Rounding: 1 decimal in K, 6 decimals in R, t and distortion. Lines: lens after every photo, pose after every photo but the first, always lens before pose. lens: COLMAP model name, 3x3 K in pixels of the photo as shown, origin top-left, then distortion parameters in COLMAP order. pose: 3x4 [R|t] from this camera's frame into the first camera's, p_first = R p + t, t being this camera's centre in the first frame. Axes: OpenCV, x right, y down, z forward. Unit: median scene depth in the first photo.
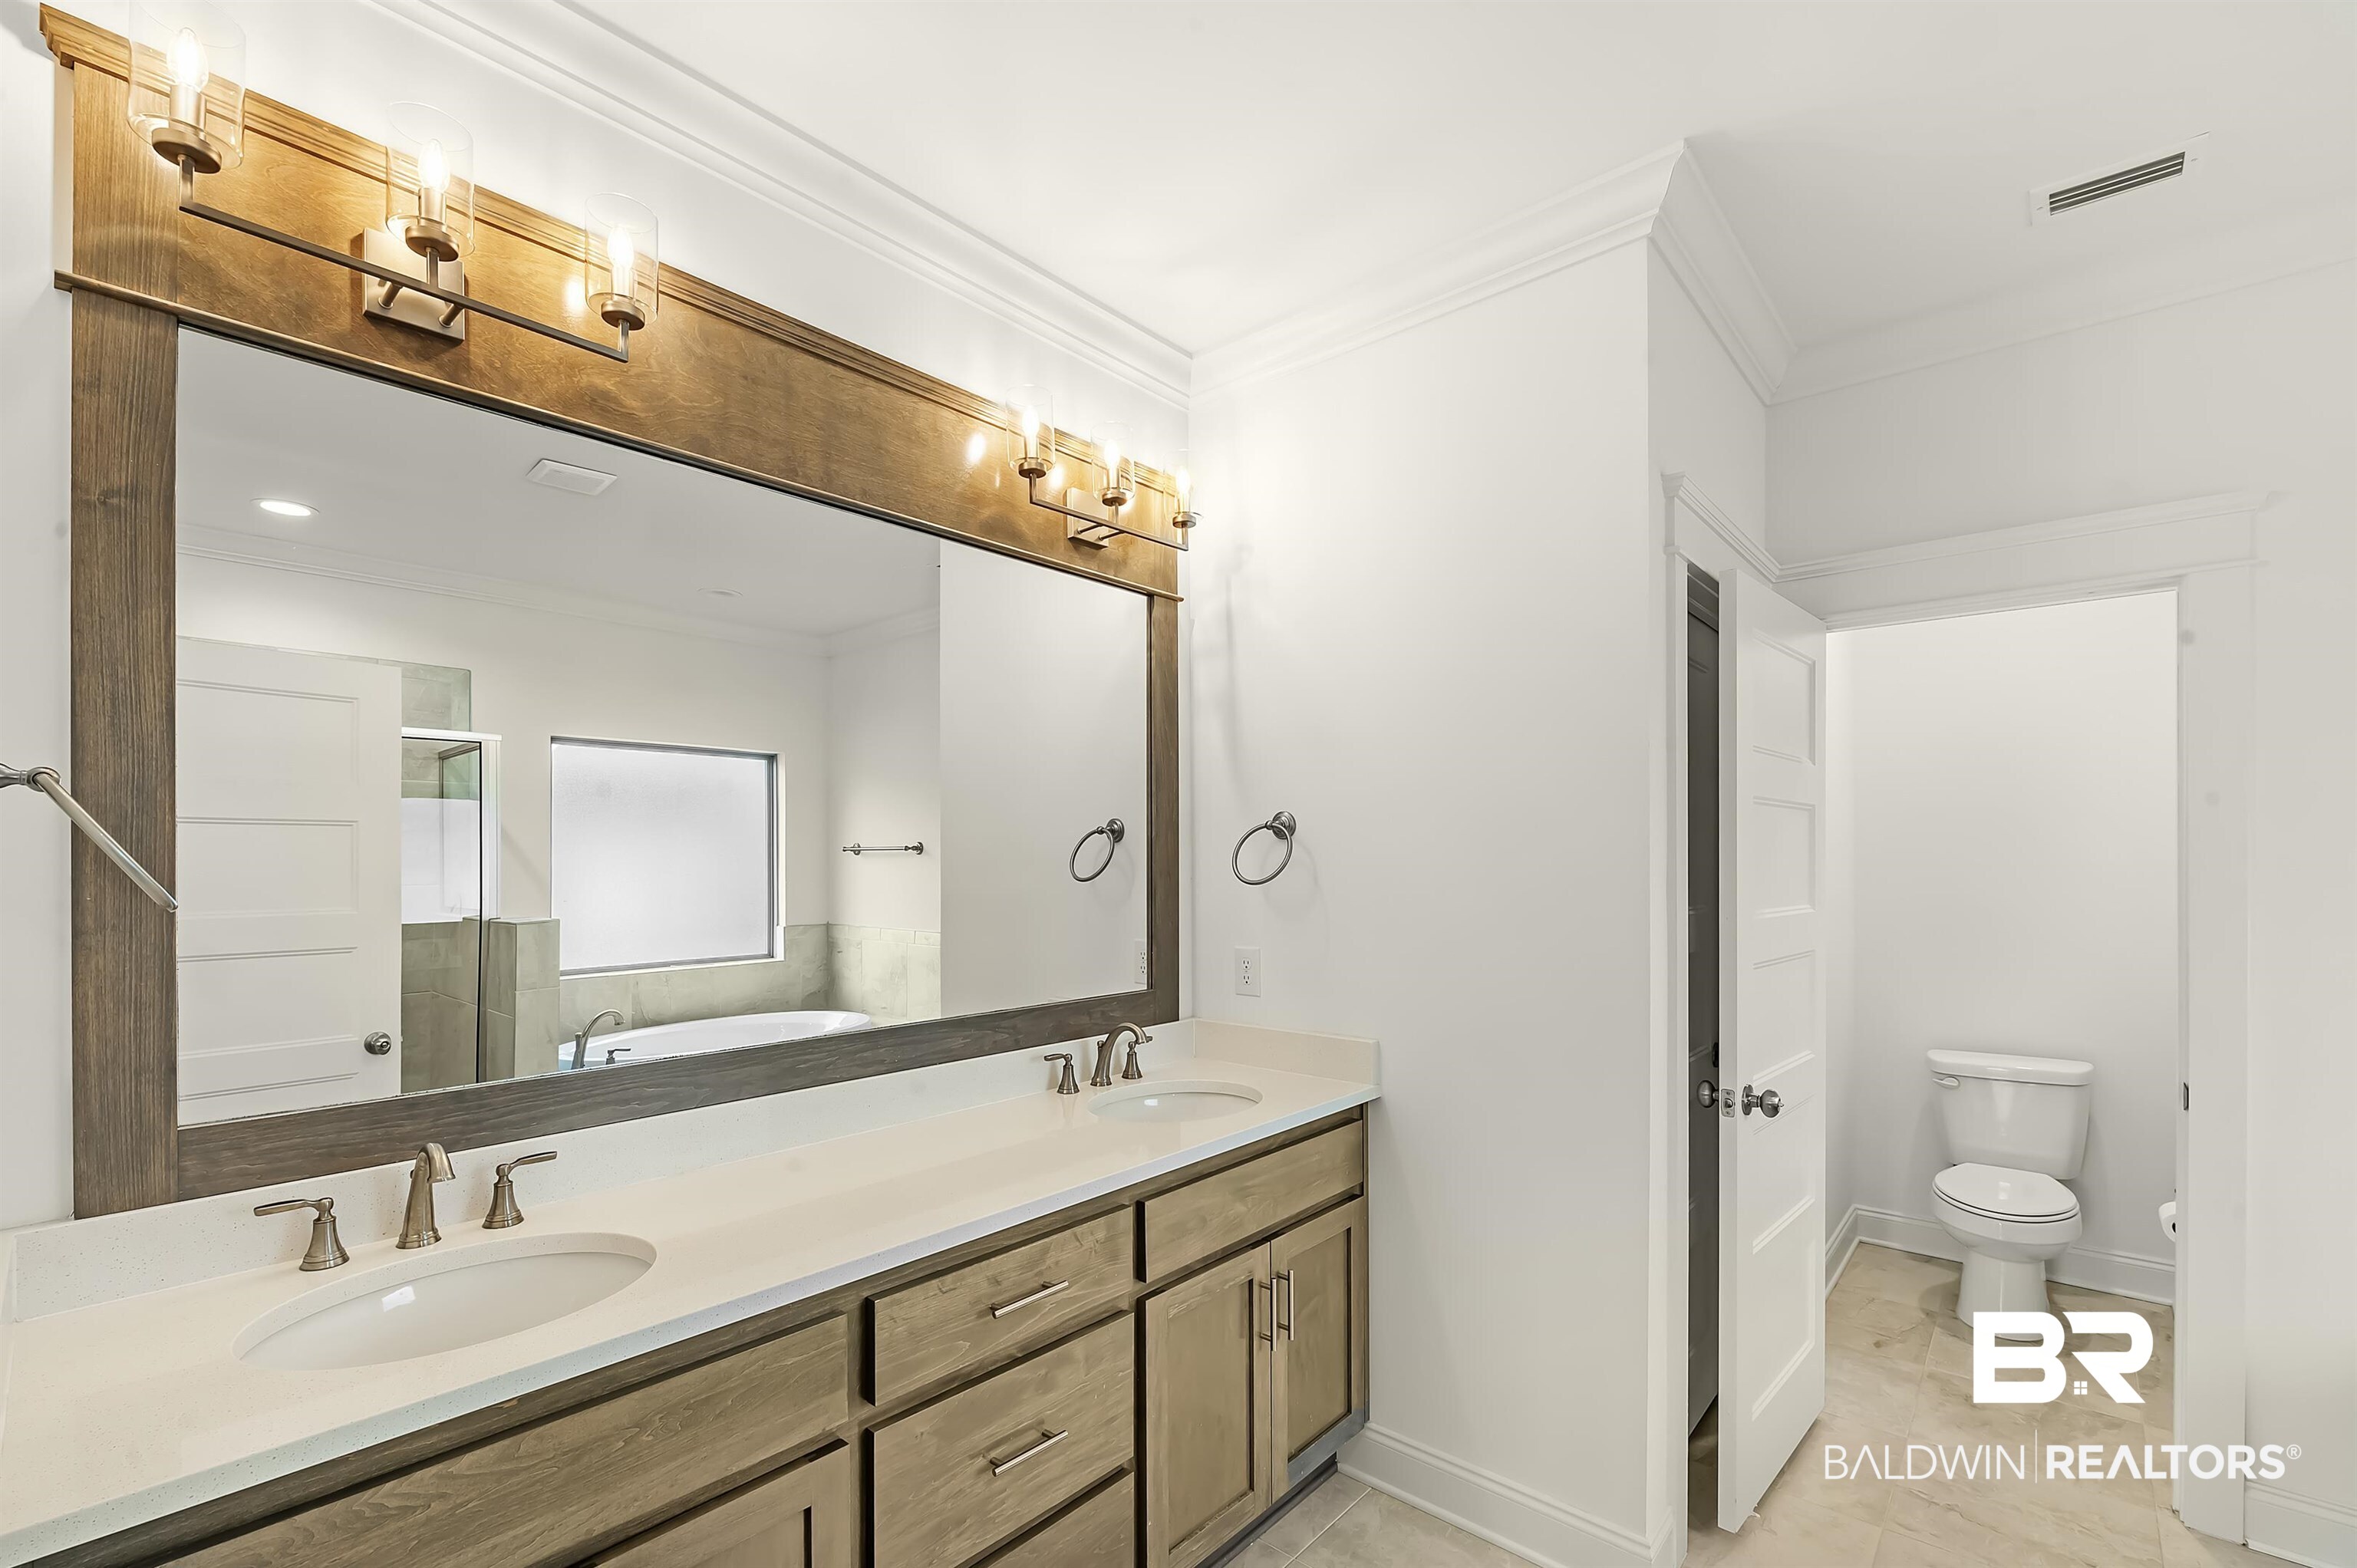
lens RADIAL K [[1005.0, 0, 1200.2], [0, 1005.0, 860.8], [0, 0, 1]] dist [-0.007873, -0.000862]
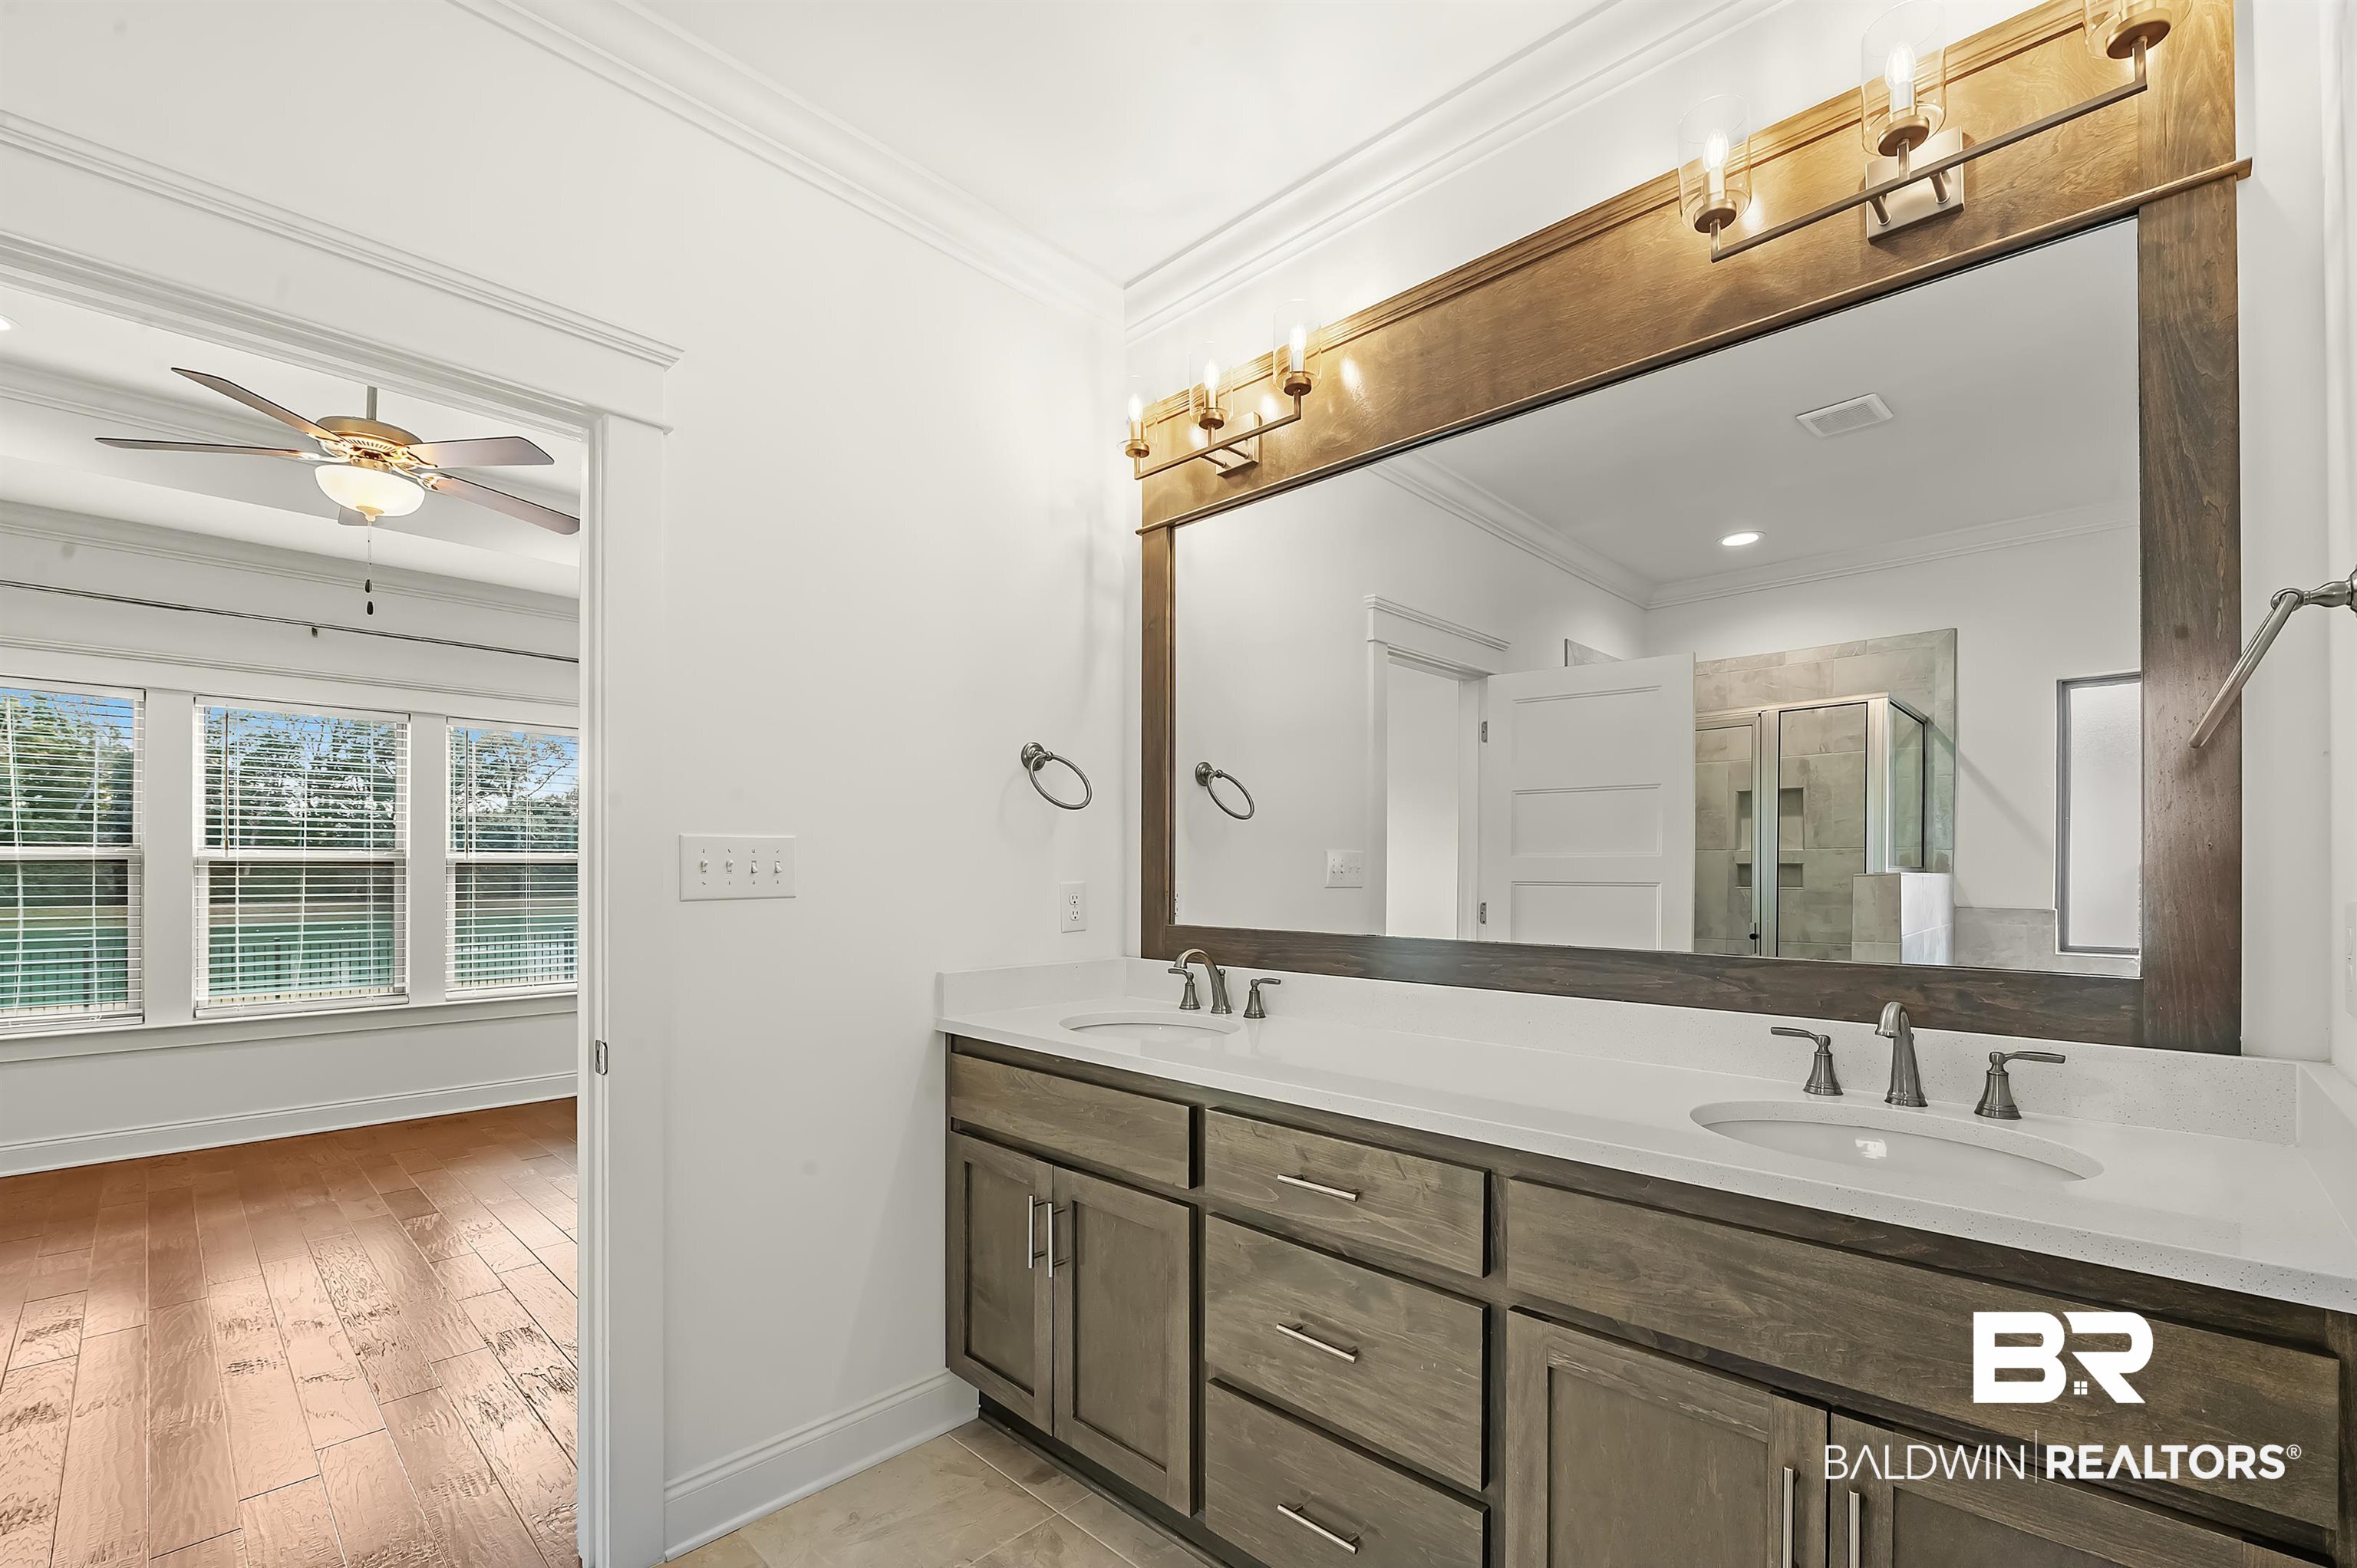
lens RADIAL K [[1003.5, 0, 1203.9], [0, 1003.5, 869.4], [0, 0, 1]] dist [-0.005291, -0.001130]
pose [[-0.041145, 0.001621, -0.999152, 0.733159], [0.000727, 0.999998, 0.001593, 0.109734], [0.999153, -0.000661, -0.041146, 0.831757]]
